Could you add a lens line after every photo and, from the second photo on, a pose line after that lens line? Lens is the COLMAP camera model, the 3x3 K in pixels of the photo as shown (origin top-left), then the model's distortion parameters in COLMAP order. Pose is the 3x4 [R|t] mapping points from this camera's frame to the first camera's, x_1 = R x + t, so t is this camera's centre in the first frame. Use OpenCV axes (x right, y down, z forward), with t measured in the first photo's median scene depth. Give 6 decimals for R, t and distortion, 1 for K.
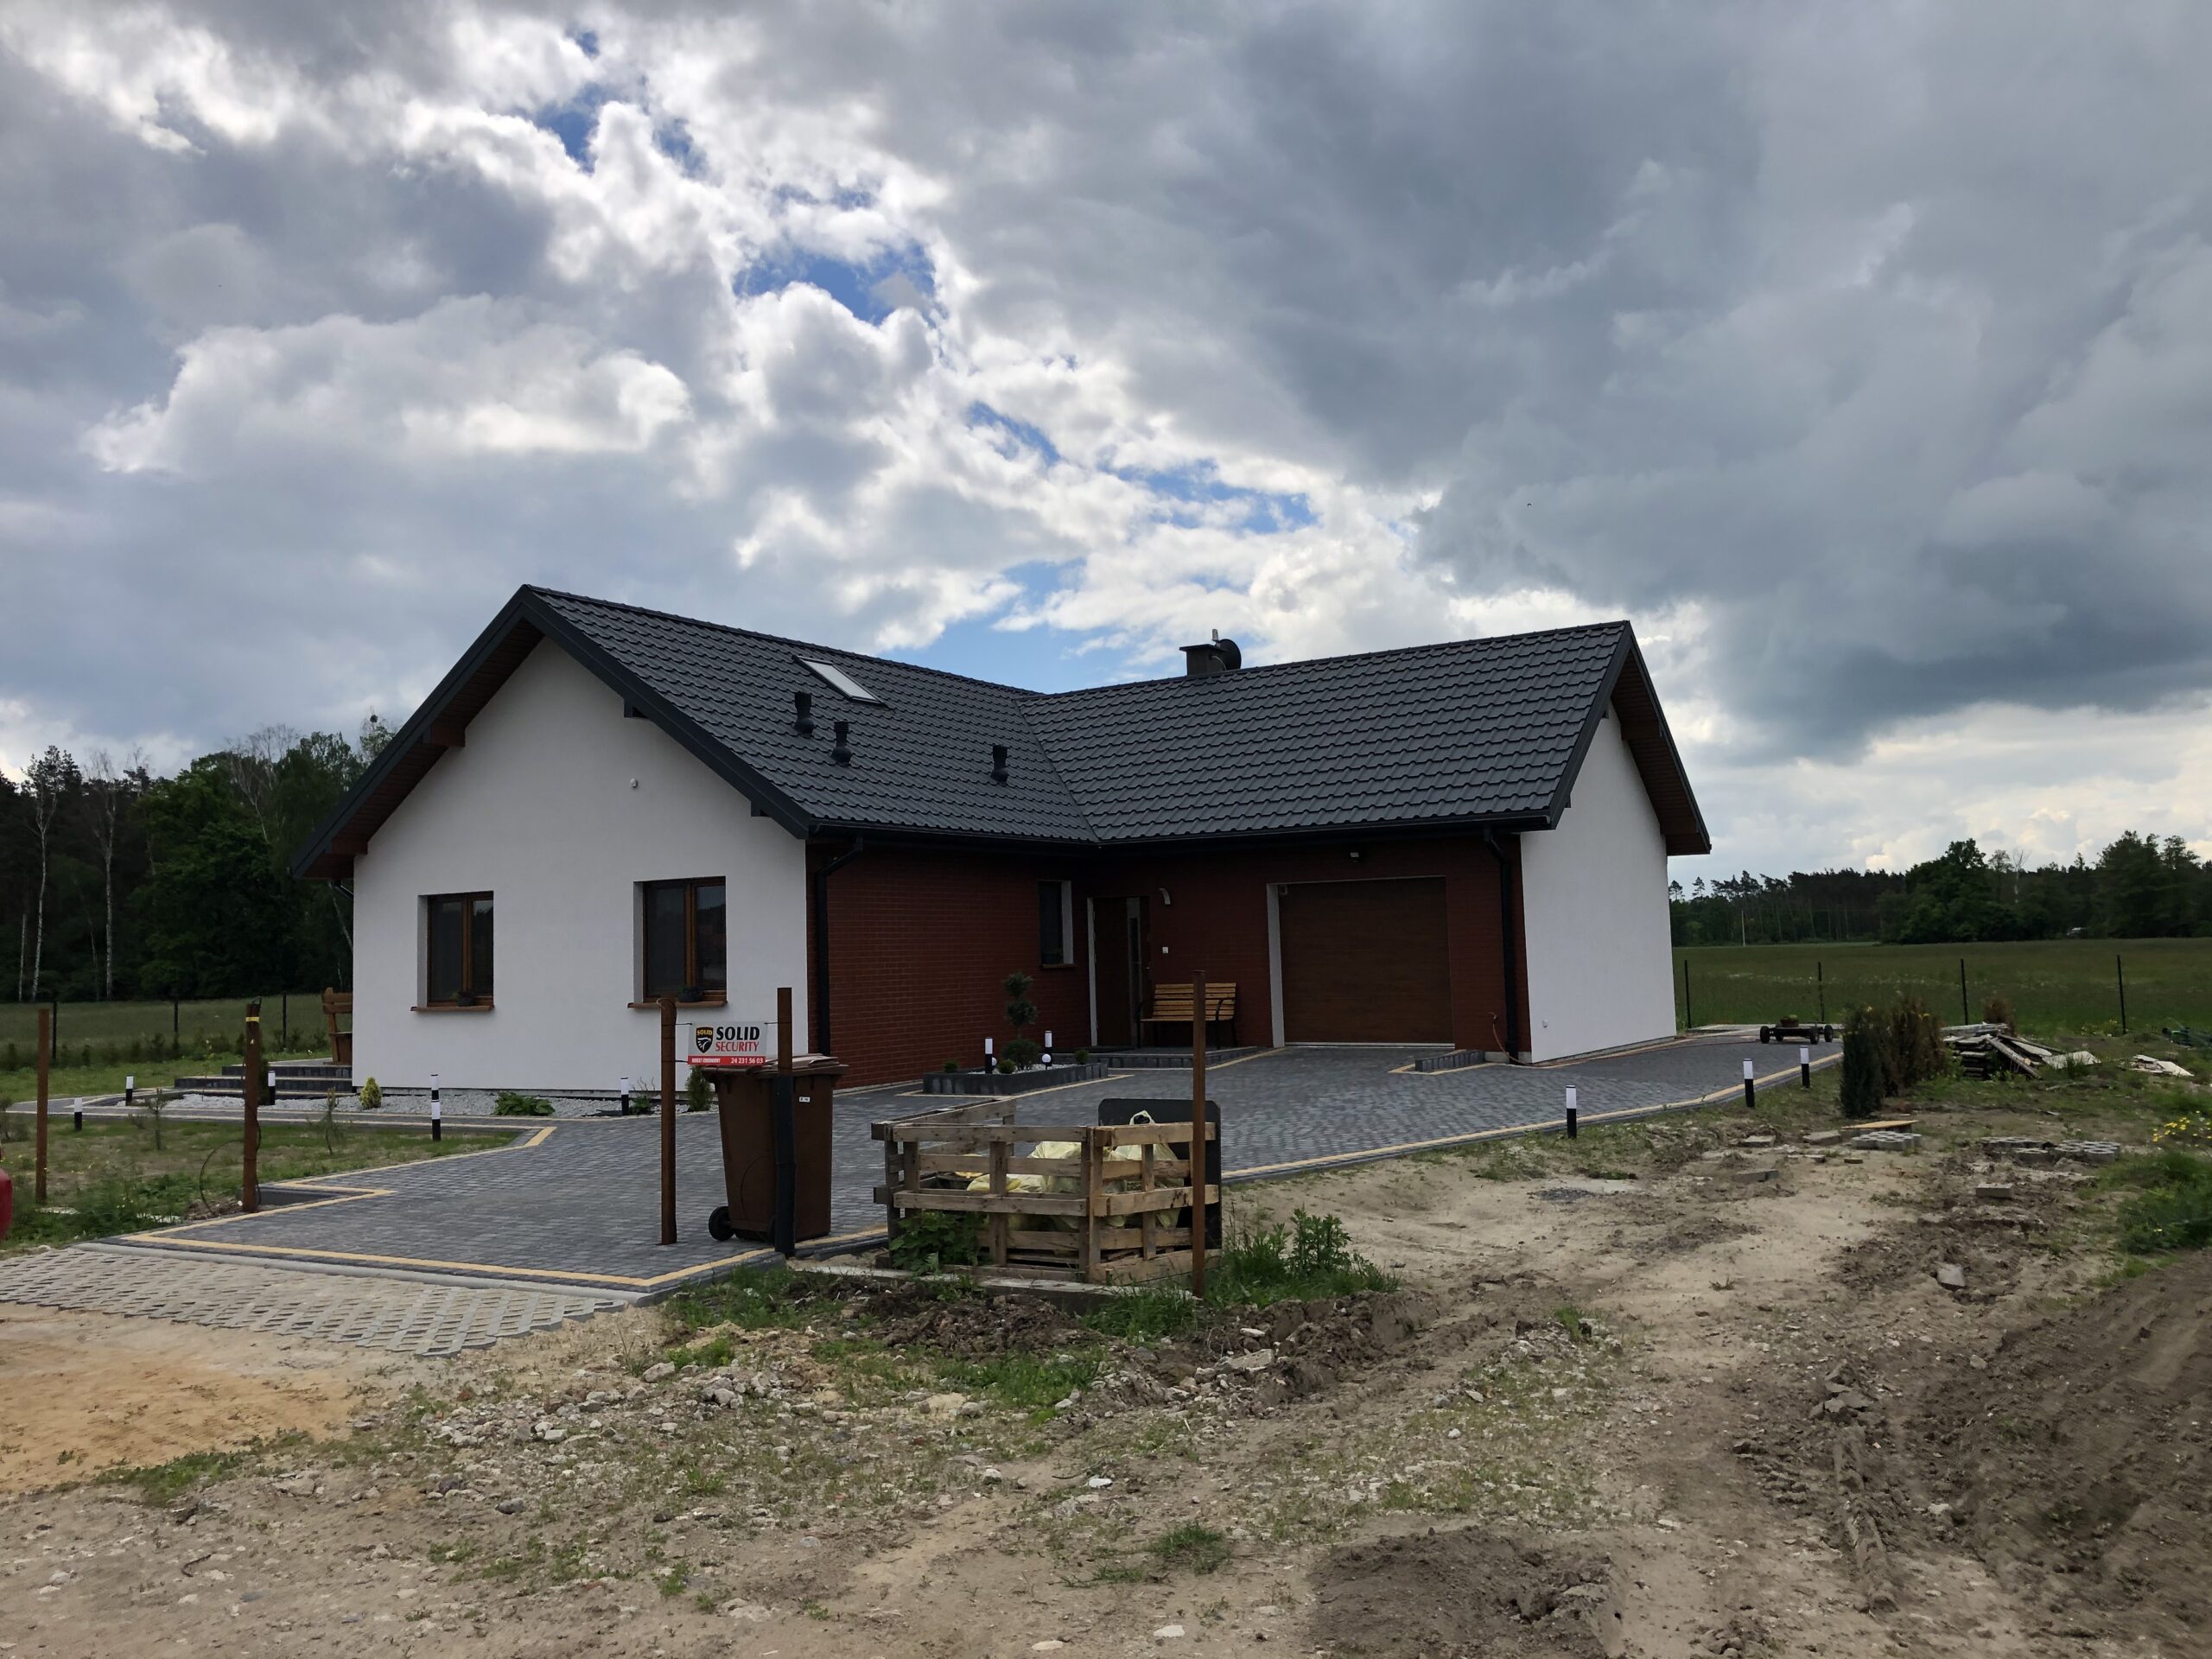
lens RADIAL K [[1772.7, 0, 1106.0], [0, 1772.7, 829.5], [0, 0, 1]] dist [0.046489, -0.005954]
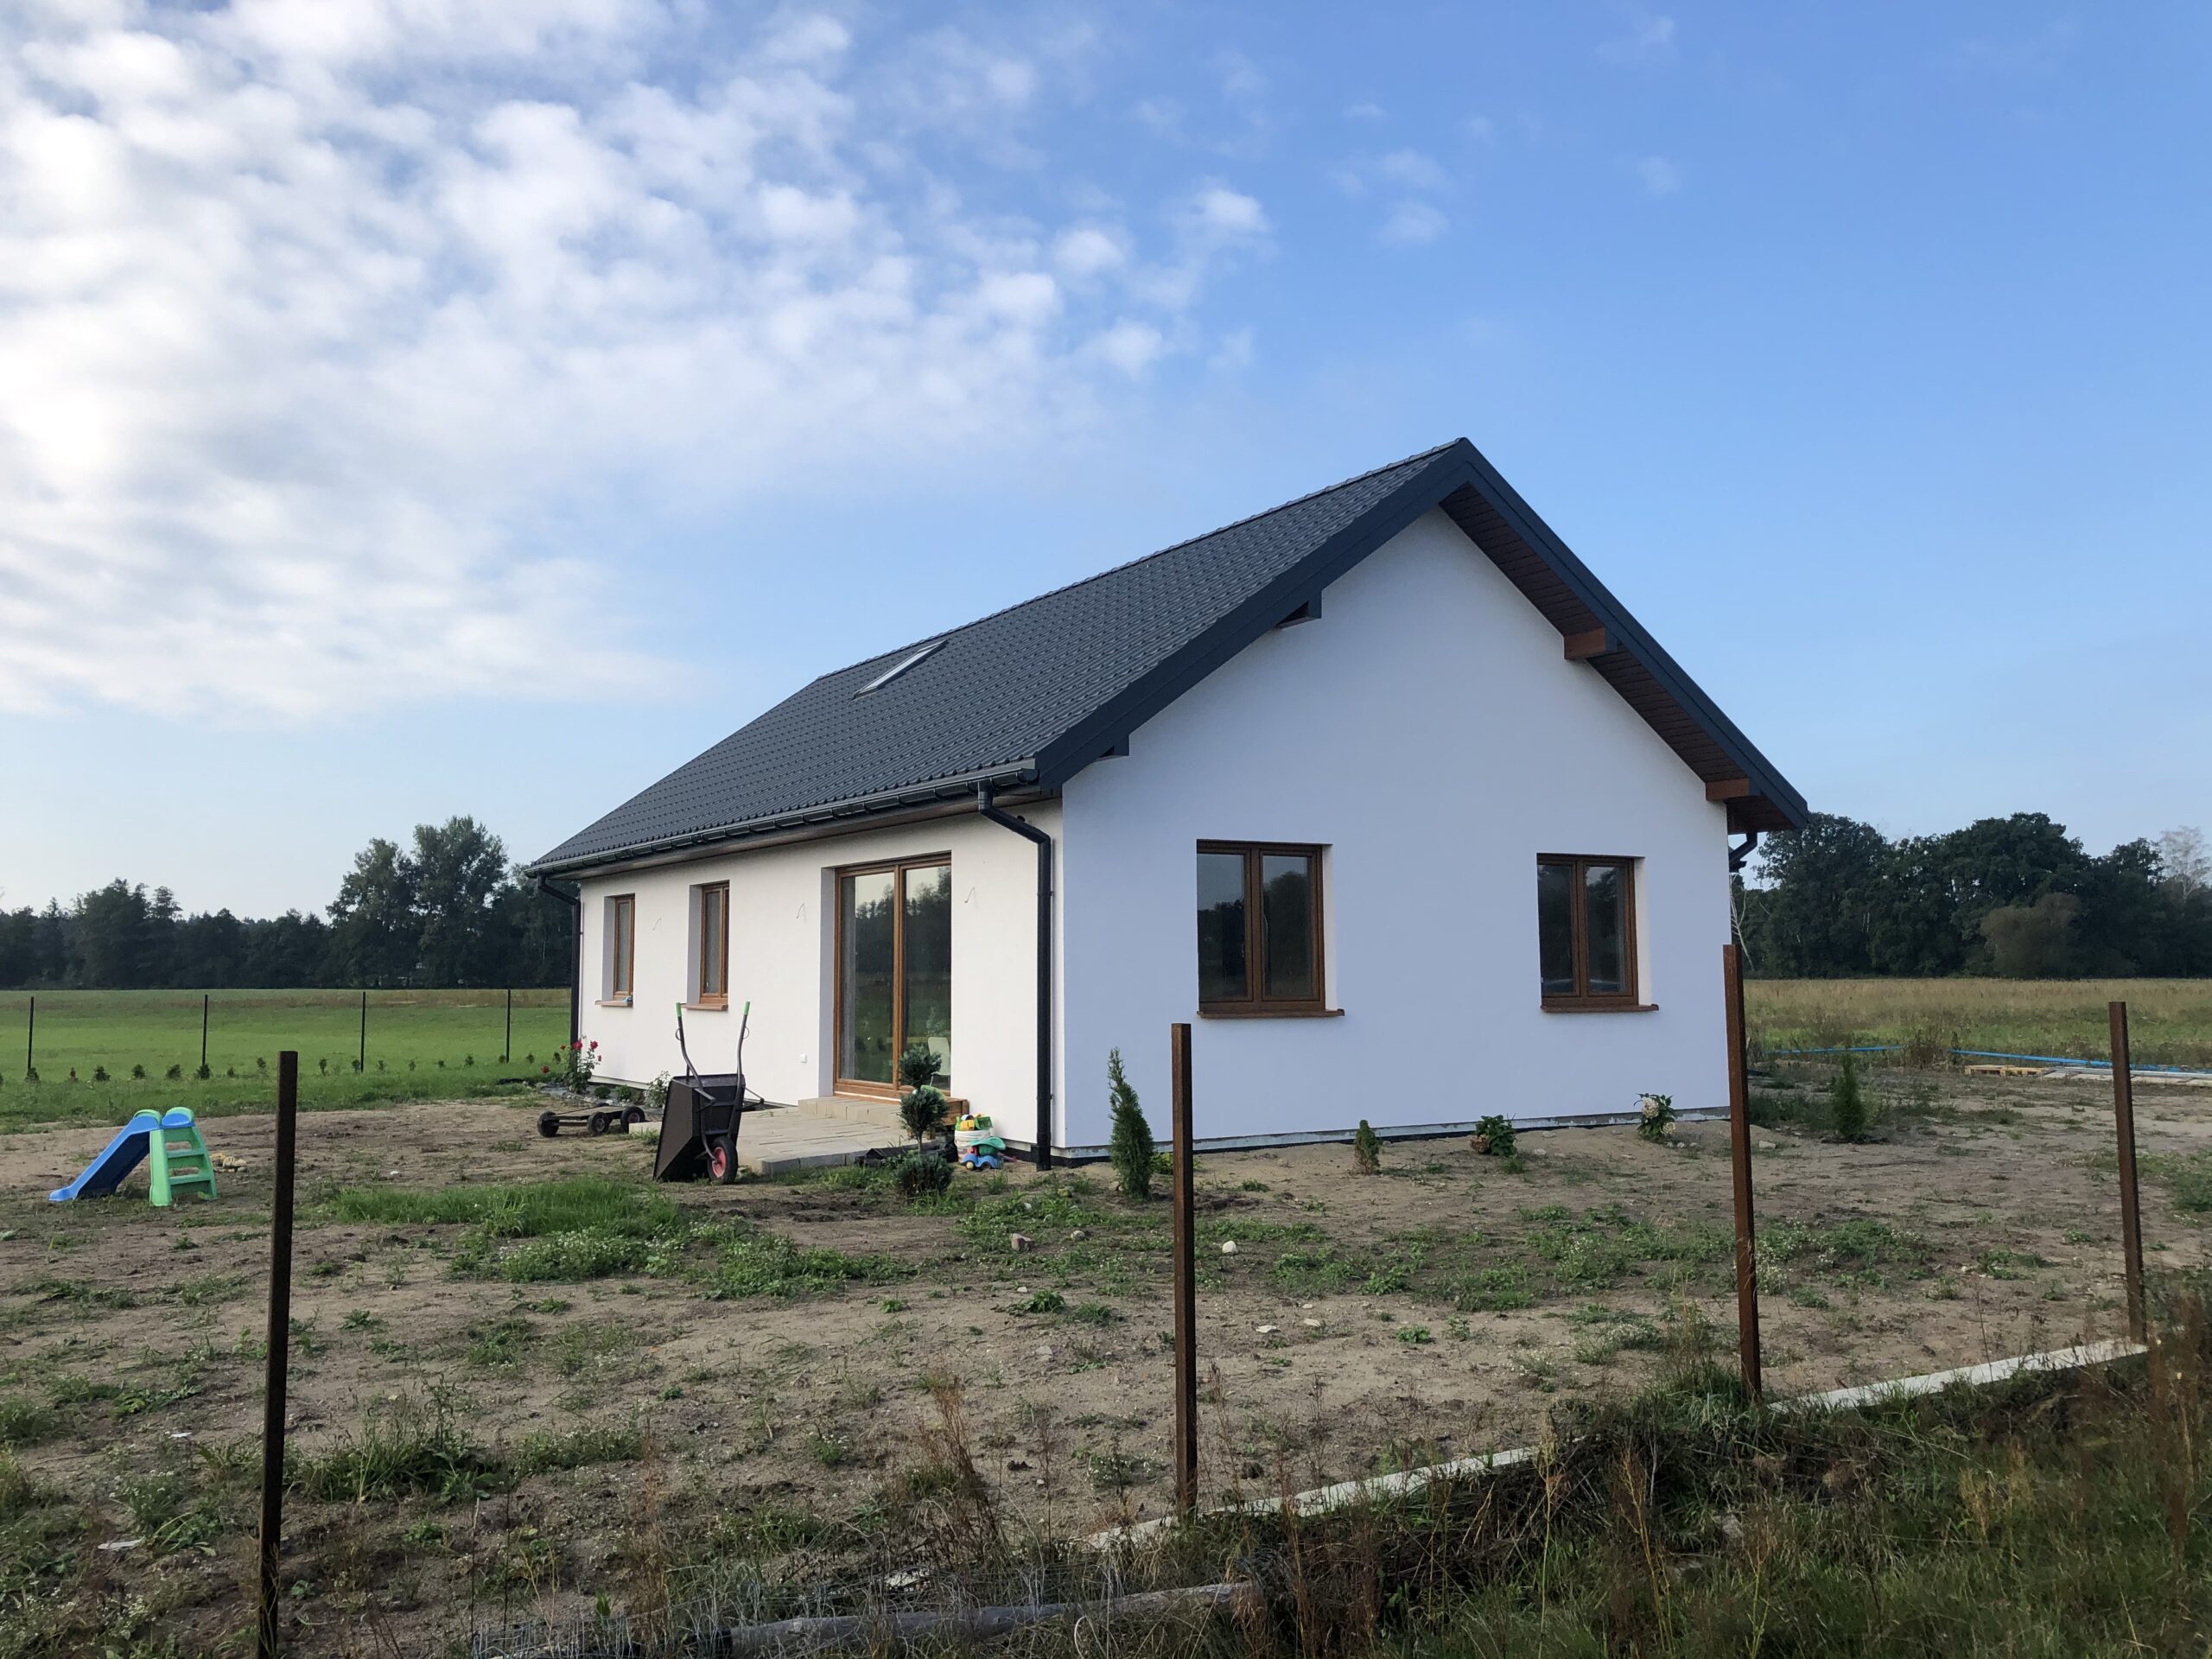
lens RADIAL K [[1772.7, 0, 1106.0], [0, 1772.7, 829.5], [0, 0, 1]] dist [0.046489, -0.005954]
pose [[0.504413, 0.092359, 0.858509, -0.961090], [-0.069761, 0.995372, -0.066095, 0.078349], [-0.860640, -0.026551, 0.508521, 0.708823]]
